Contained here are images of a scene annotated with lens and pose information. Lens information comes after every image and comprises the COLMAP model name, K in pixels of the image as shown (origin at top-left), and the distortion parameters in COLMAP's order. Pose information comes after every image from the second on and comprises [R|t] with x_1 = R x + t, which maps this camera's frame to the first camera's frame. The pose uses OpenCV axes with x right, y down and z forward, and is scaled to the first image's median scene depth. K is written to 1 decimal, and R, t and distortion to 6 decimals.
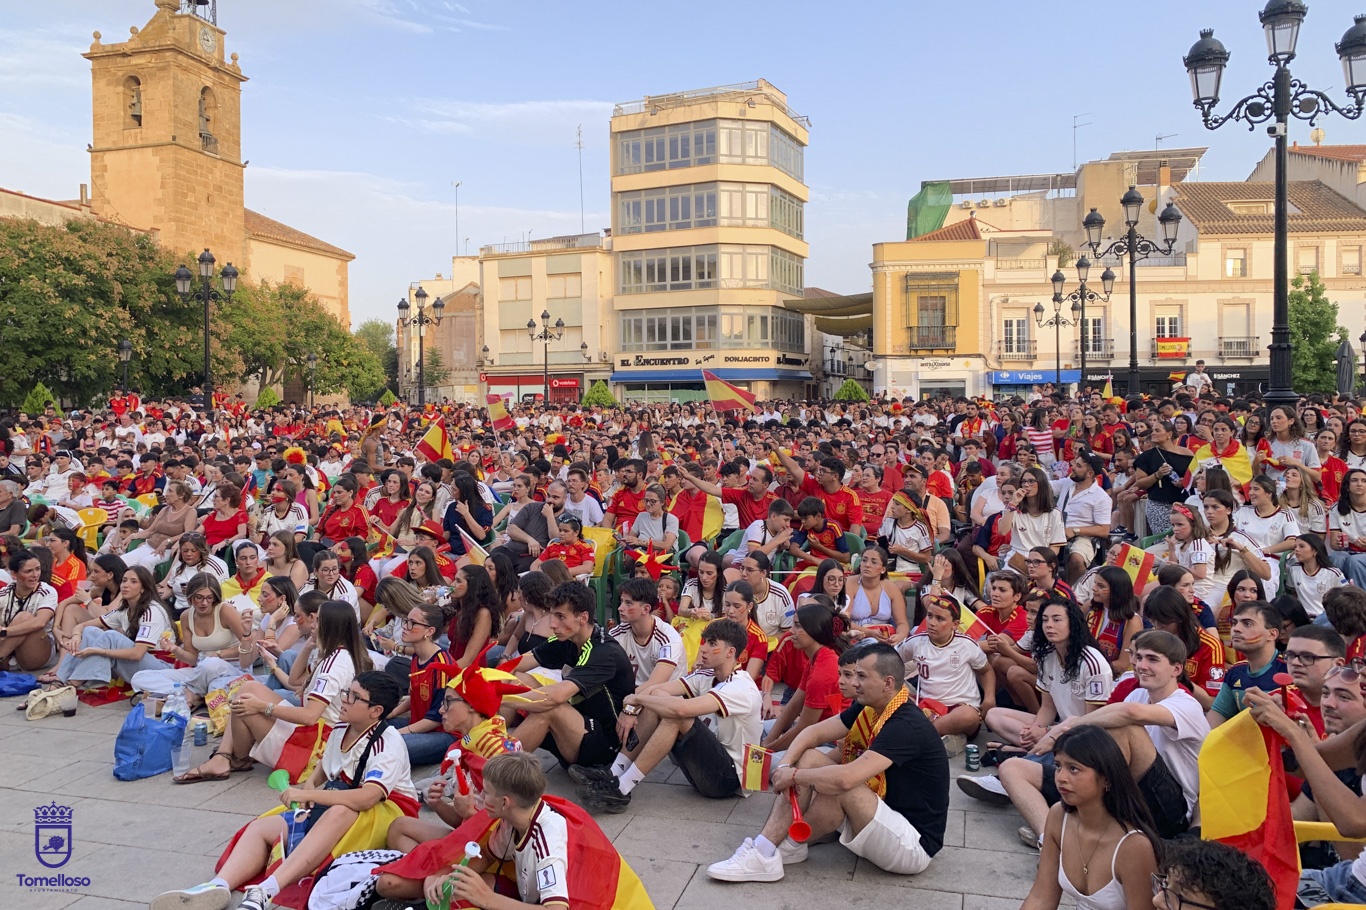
lens RADIAL K [[1044.7, 0, 671.6], [0, 1044.7, 397.1], [0, 0, 1]] dist [0.082978, -0.141147]
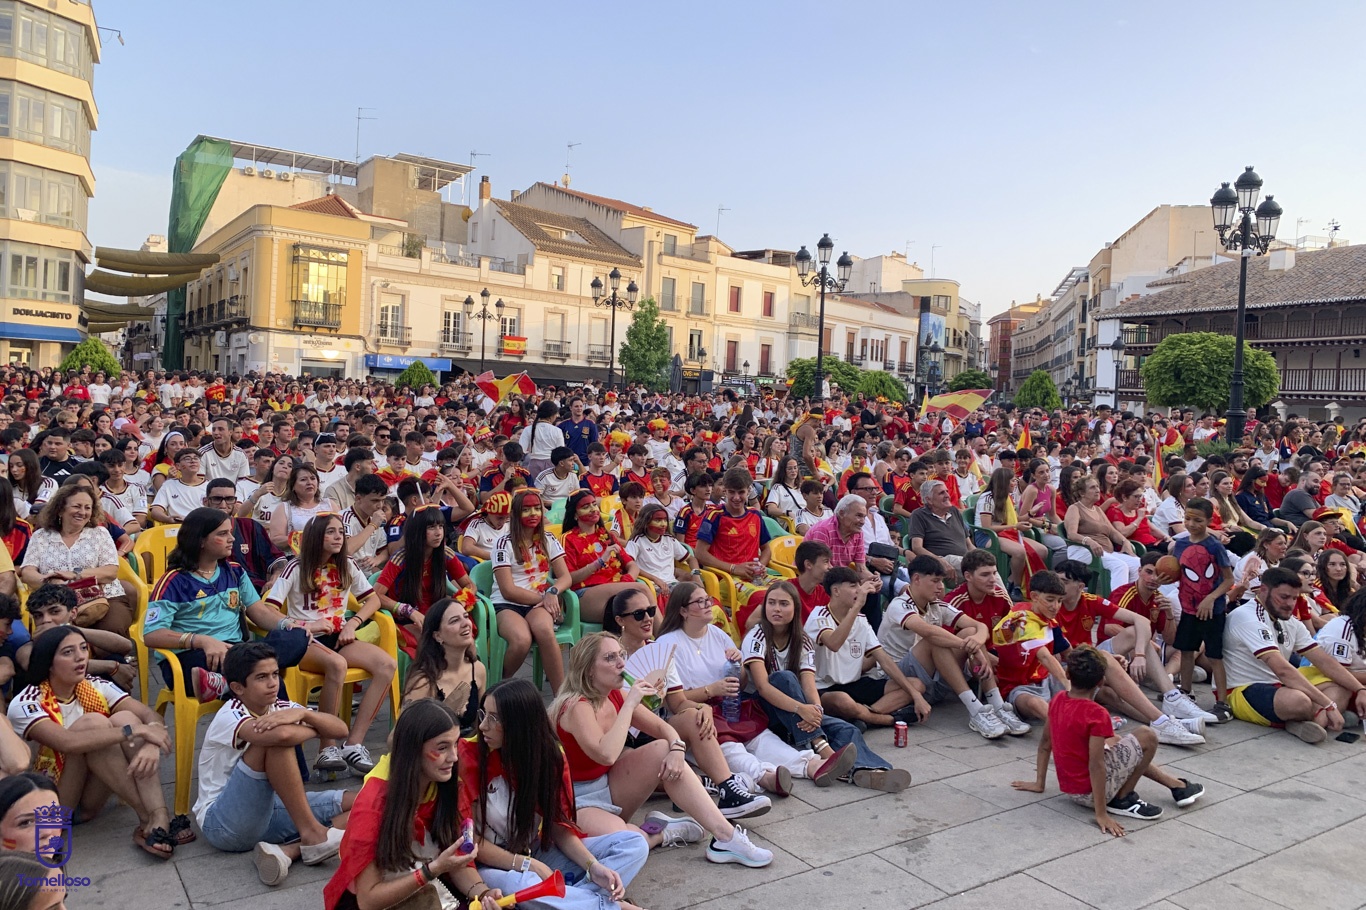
lens RADIAL K [[1031.3, 0, 669.6], [0, 1031.3, 396.3], [0, 0, 1]] dist [0.104628, -0.161144]
pose [[0.647449, 0.039679, 0.761075, -0.225643], [-0.054140, 0.998515, -0.006001, 0.005021], [-0.760183, -0.037319, 0.648636, 0.121006]]
